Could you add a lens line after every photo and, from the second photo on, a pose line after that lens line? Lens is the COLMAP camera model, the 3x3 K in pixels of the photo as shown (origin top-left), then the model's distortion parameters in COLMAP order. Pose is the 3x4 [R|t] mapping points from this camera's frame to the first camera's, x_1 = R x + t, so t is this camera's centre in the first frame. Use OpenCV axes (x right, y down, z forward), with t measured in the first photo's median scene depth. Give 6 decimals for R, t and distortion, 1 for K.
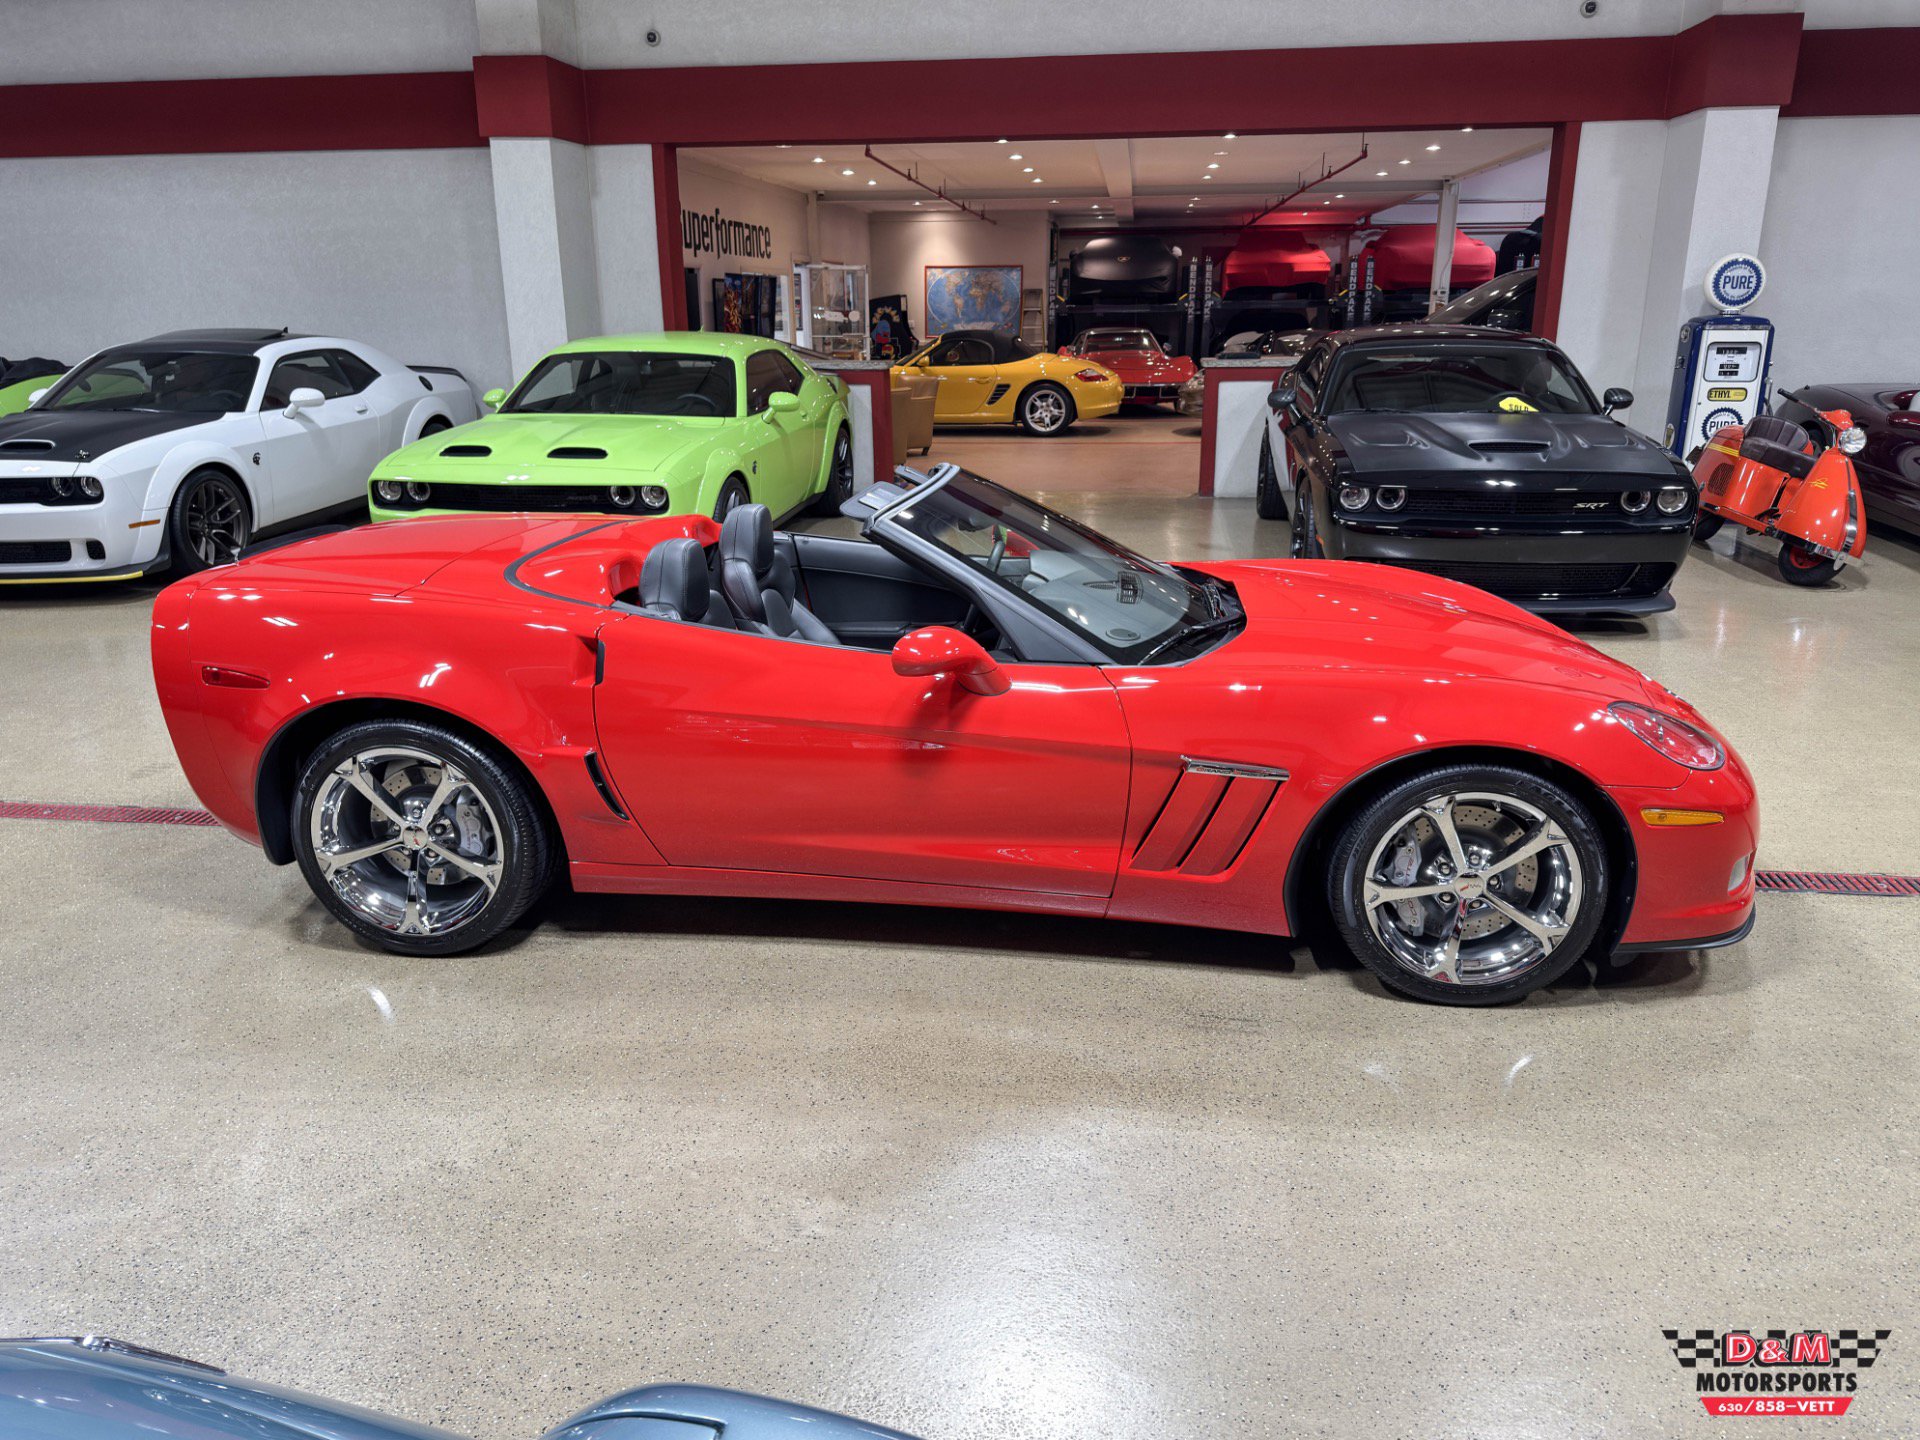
lens RADIAL K [[1359.9, 0, 934.6], [0, 1359.9, 716.9], [0, 0, 1]] dist [0.031154, -0.048369]
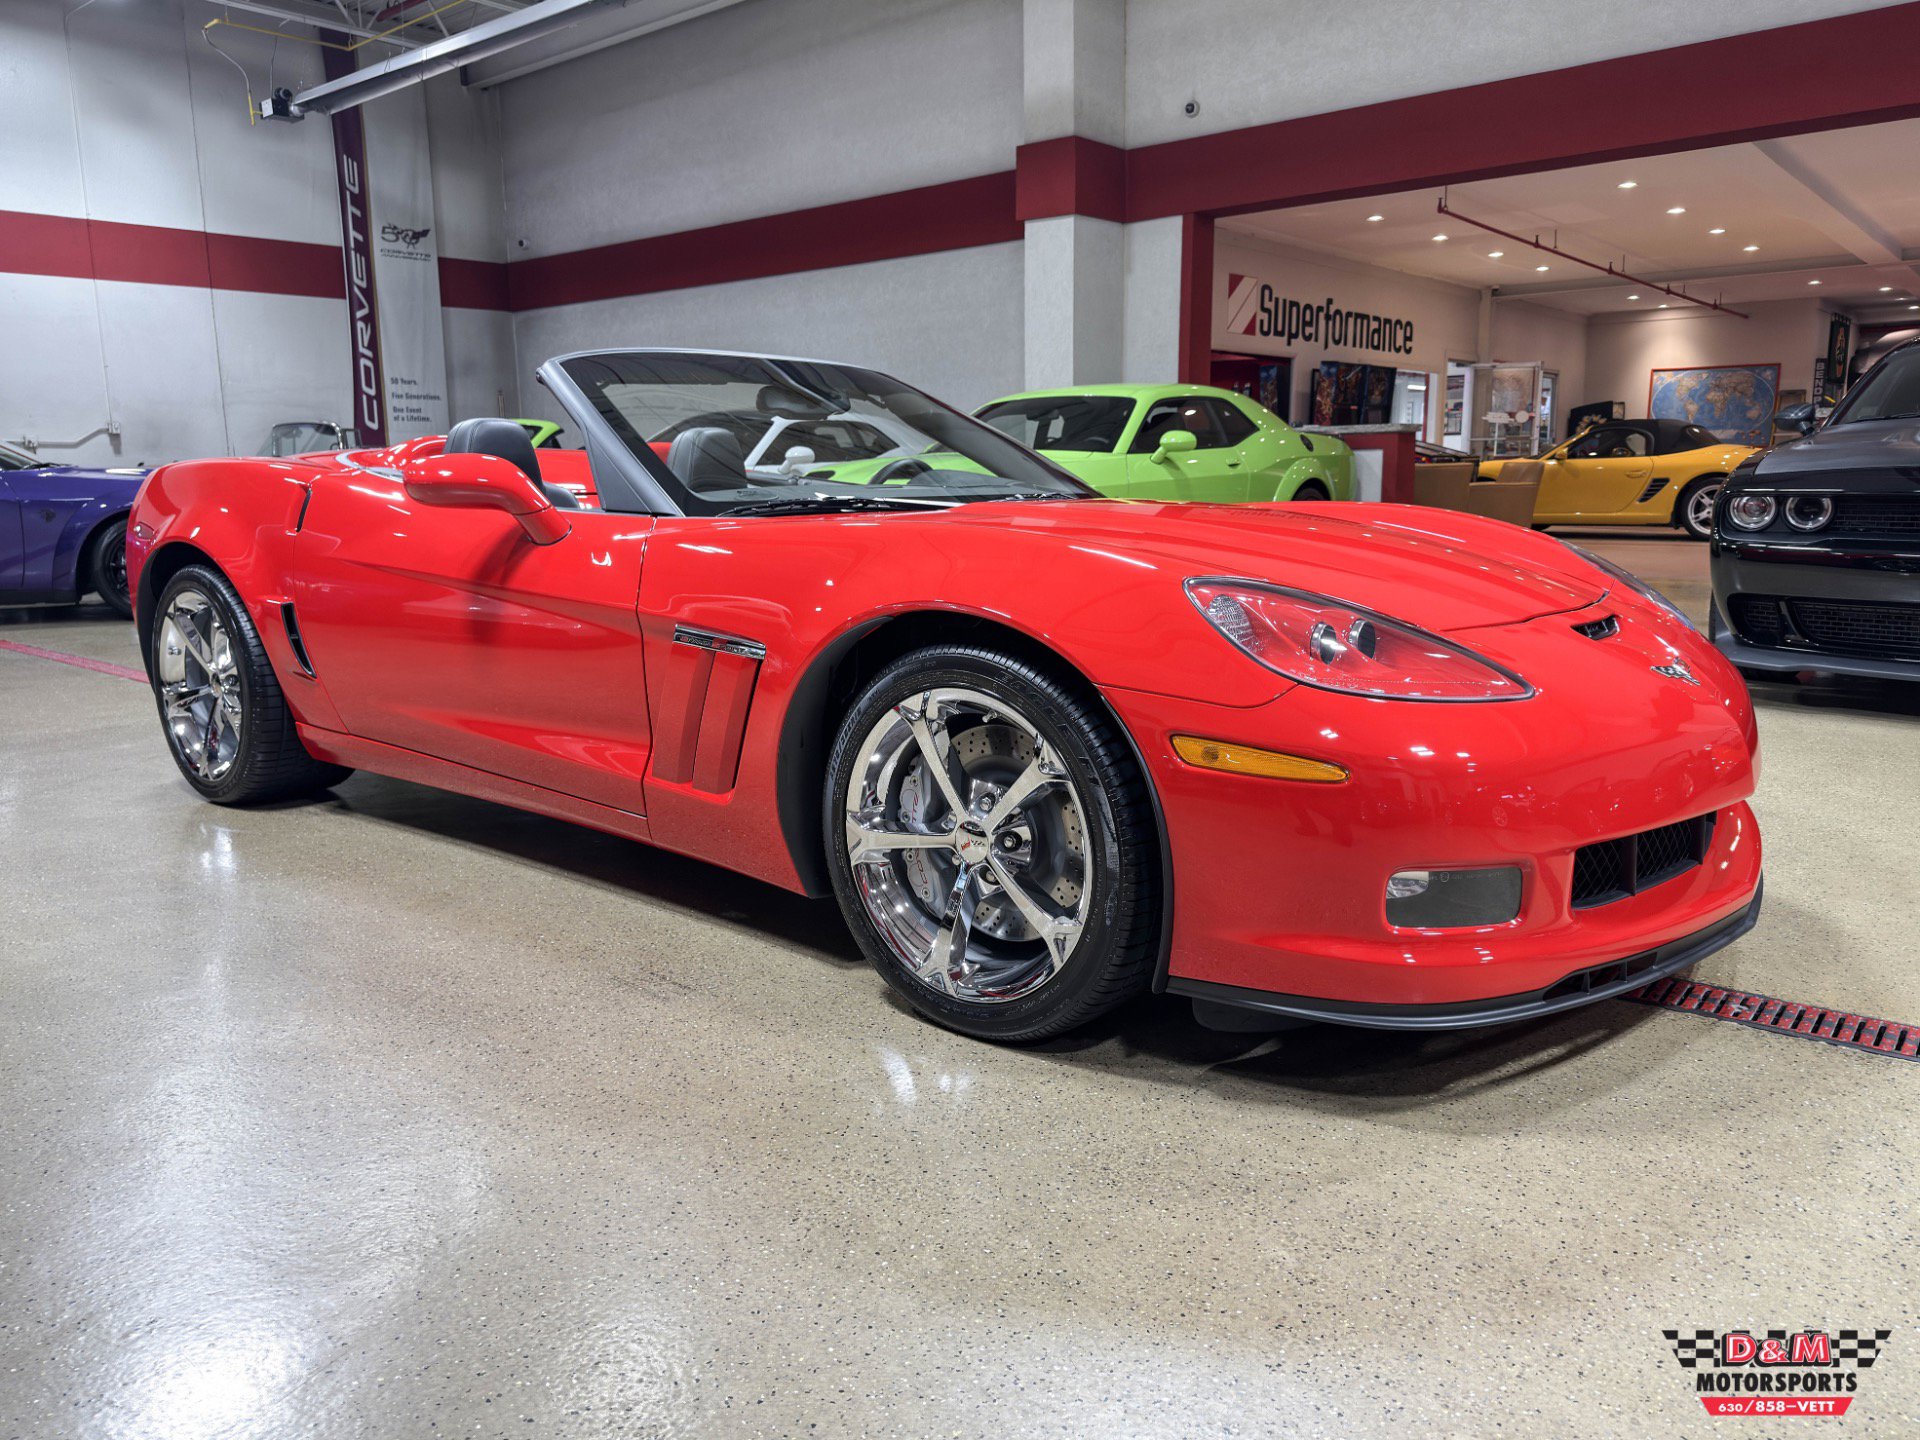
lens RADIAL K [[1359.9, 0, 934.6], [0, 1359.9, 716.9], [0, 0, 1]] dist [0.031154, -0.048369]
pose [[0.842280, 0.090939, -0.531313, 0.247634], [-0.148744, 0.986608, -0.066933, 0.038412], [0.518111, 0.135406, 0.844527, 0.154351]]
